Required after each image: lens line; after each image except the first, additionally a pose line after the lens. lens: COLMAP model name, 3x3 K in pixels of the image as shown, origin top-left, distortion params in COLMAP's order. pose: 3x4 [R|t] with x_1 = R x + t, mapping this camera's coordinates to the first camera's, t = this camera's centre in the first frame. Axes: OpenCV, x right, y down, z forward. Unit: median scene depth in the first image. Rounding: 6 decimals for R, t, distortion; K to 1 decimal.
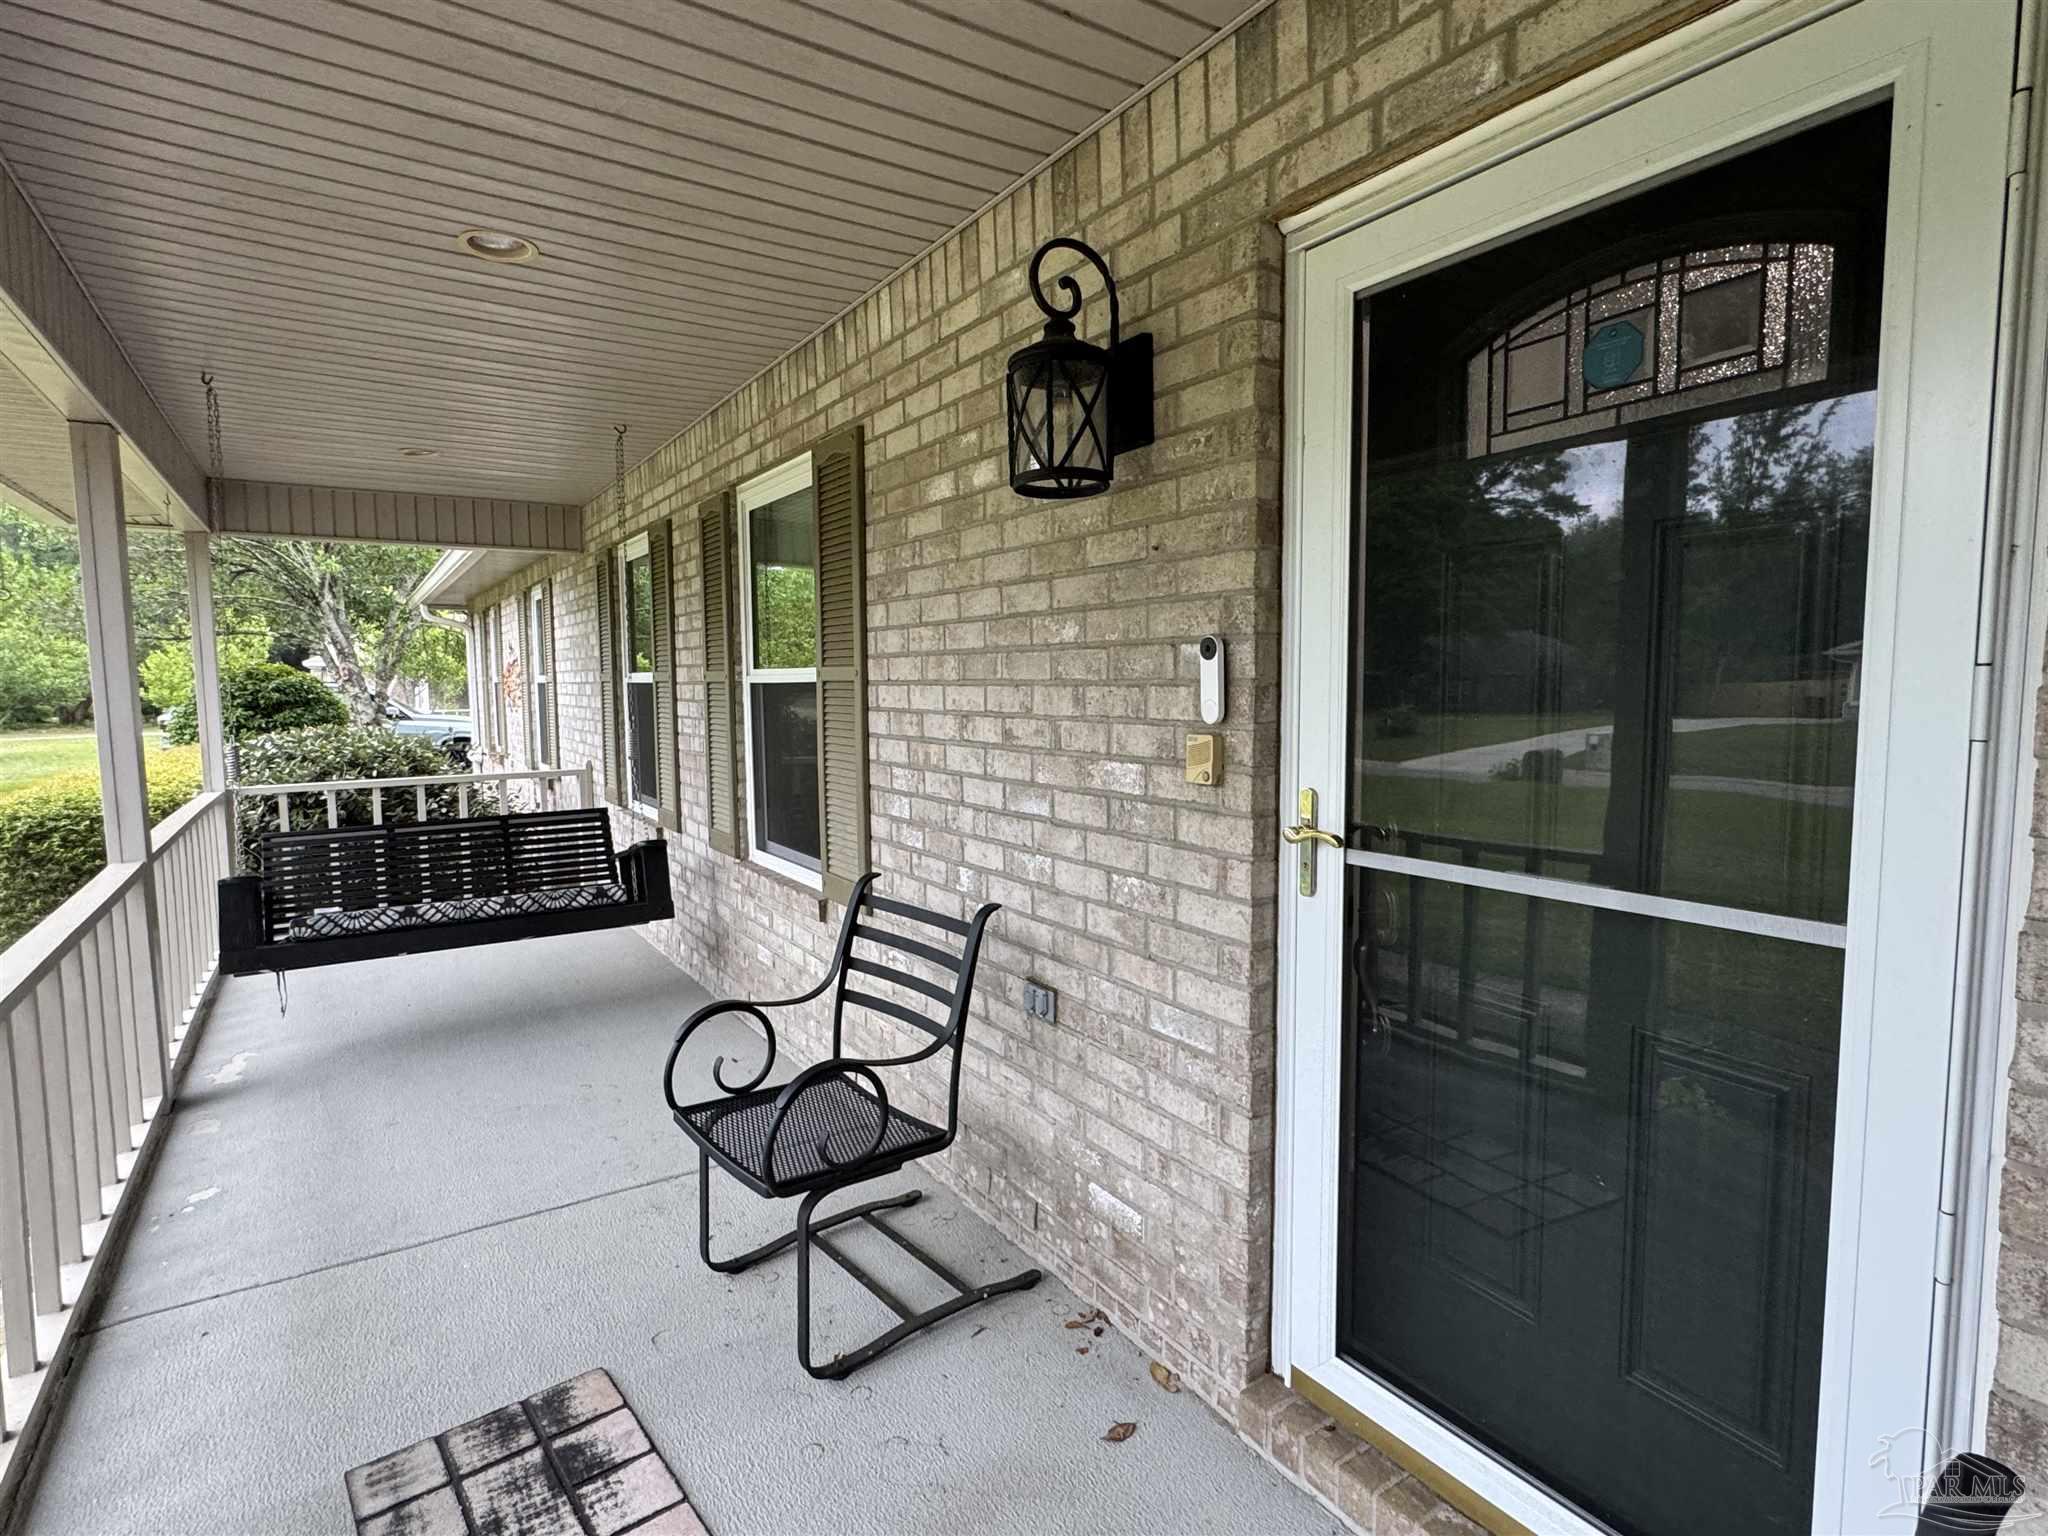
lens RADIAL K [[1063.0, 0, 1024.0], [0, 1063.0, 768.0], [0, 0, 1]] dist [-0.002979, -0.000417]
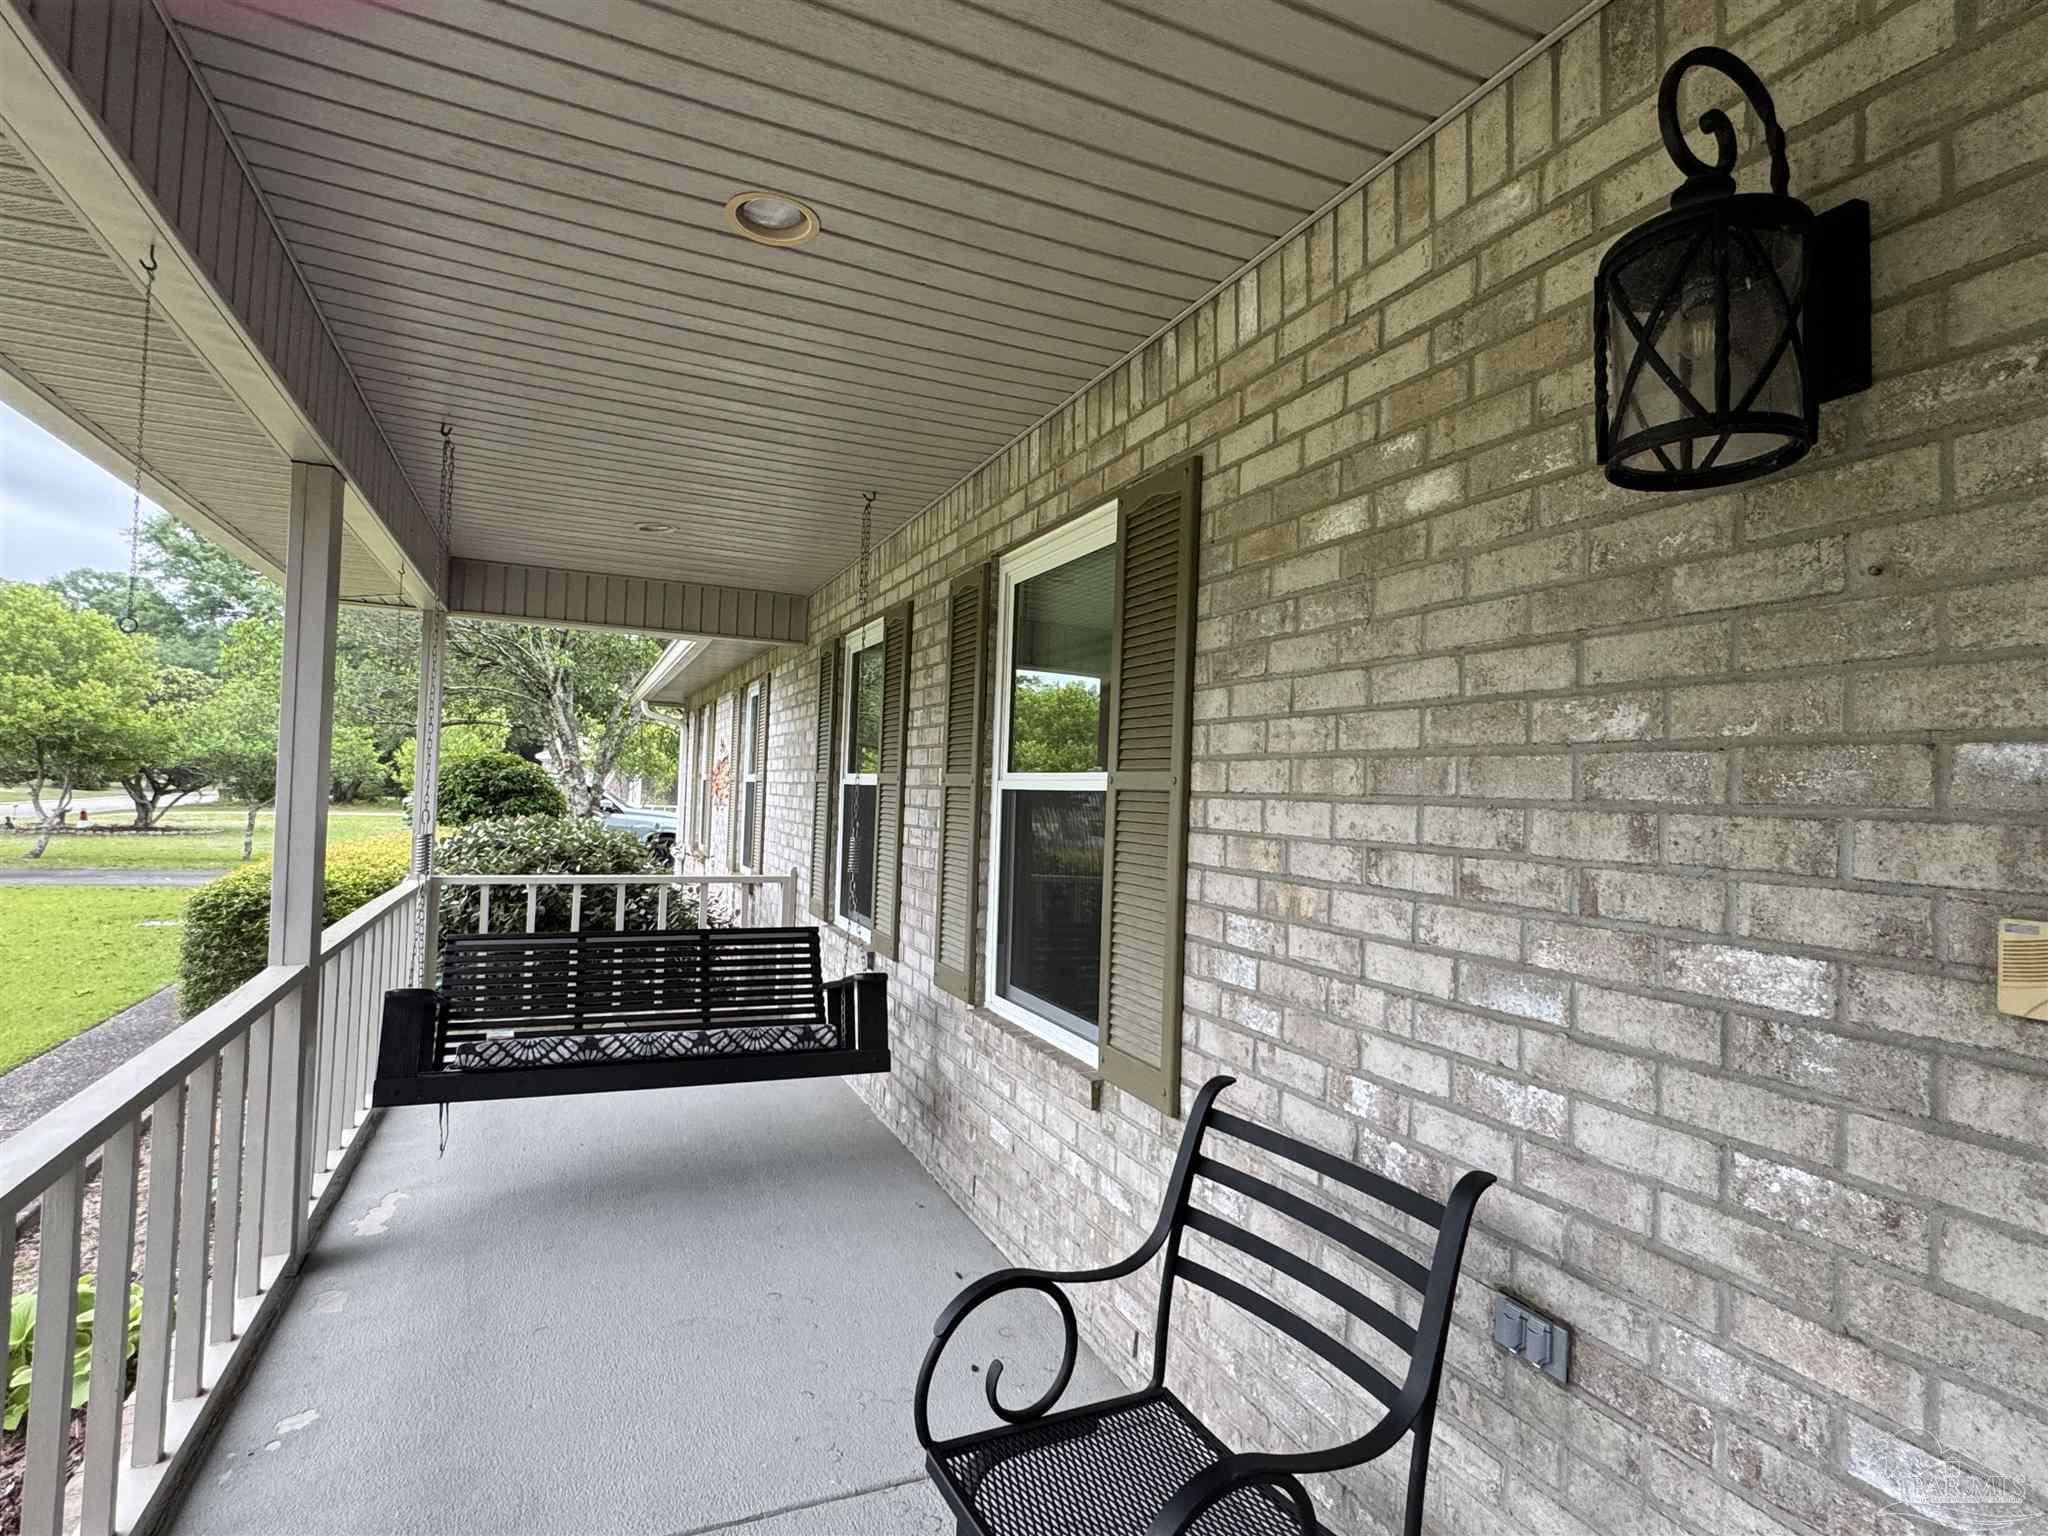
lens RADIAL K [[1063.0, 0, 1024.0], [0, 1063.0, 768.0], [0, 0, 1]] dist [-0.002979, -0.000417]
pose [[0.985372, 0.041397, -0.165310, -0.142089], [-0.059590, 0.992508, -0.106659, -0.013226], [0.159656, 0.114950, 0.980457, 0.262930]]
